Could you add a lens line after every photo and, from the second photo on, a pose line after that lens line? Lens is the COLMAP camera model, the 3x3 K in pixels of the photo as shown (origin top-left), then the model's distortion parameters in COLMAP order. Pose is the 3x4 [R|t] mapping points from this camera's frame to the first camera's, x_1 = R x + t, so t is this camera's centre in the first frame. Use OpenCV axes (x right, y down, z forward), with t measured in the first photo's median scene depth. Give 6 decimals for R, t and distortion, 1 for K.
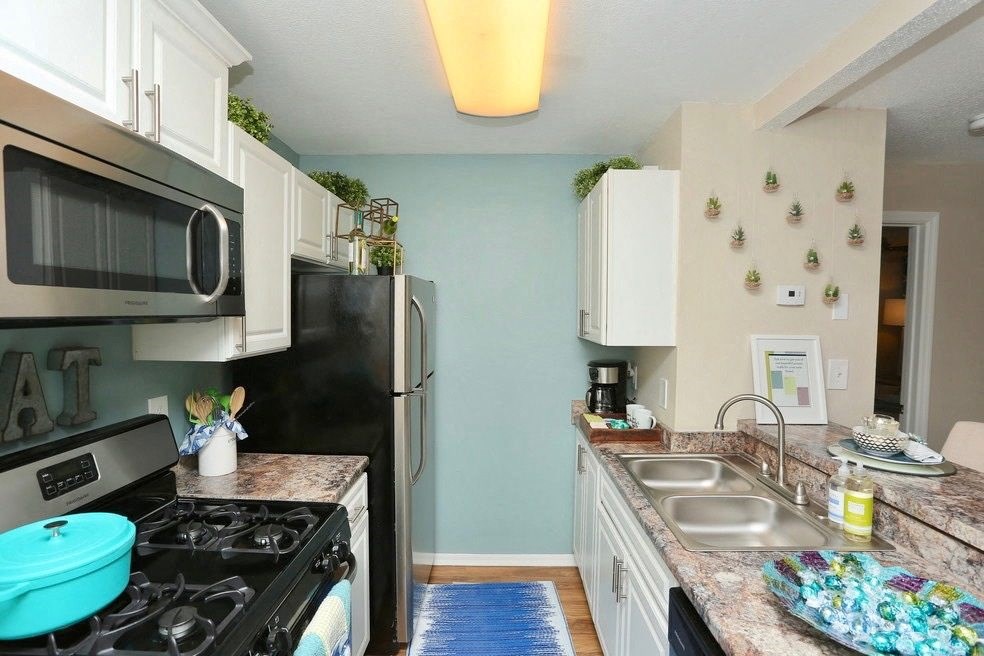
lens RADIAL K [[498.0, 0, 492.0], [0, 498.0, 328.0], [0, 0, 1]] dist [0.000323, 0.000331]
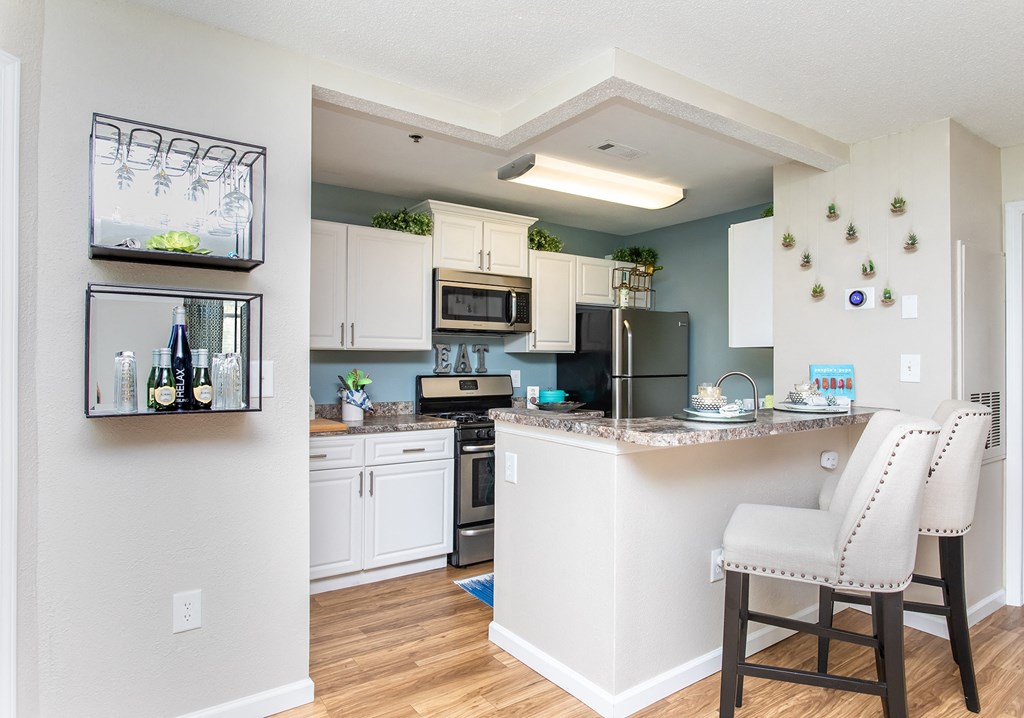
lens RADIAL K [[608.2, 0, 542.1], [0, 608.2, 357.8], [0, 0, 1]] dist [0.173825, -0.000412]
pose [[0.616302, -0.006883, -0.787480, 1.389311], [-0.026288, 0.999225, -0.029308, 0.139820], [0.787071, 0.038764, 0.615643, -0.548524]]
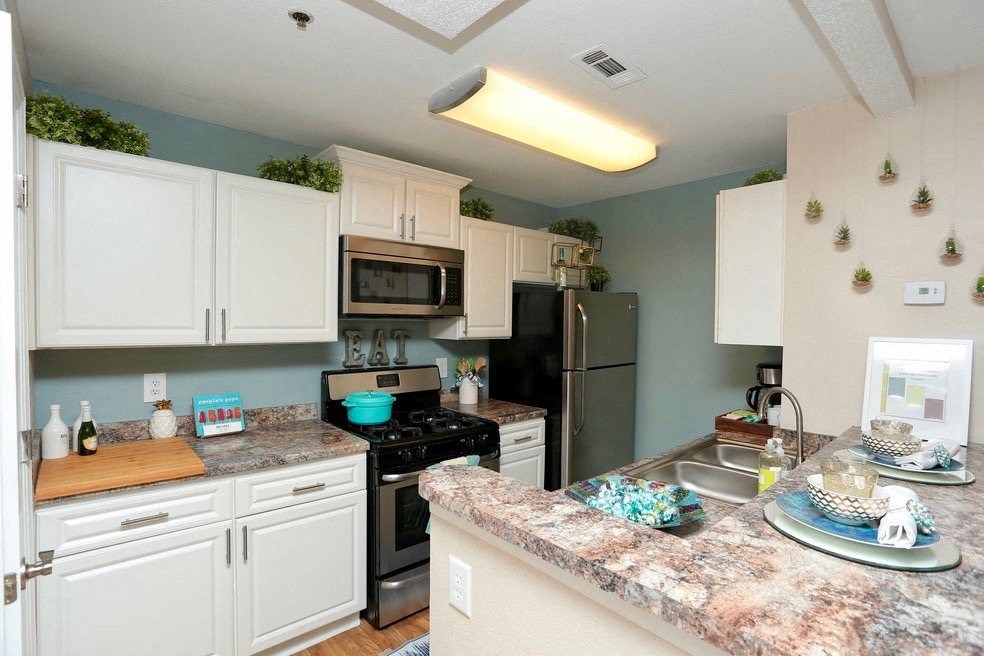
lens RADIAL K [[475.4, 0, 491.6], [0, 475.4, 334.2], [0, 0, 1]] dist [-0.000988, 0.000169]
pose [[0.687009, 0.023345, -0.726274, 0.718815], [-0.030563, 0.999528, 0.003217, 0.028665], [0.726006, 0.019987, 0.687398, -0.139267]]
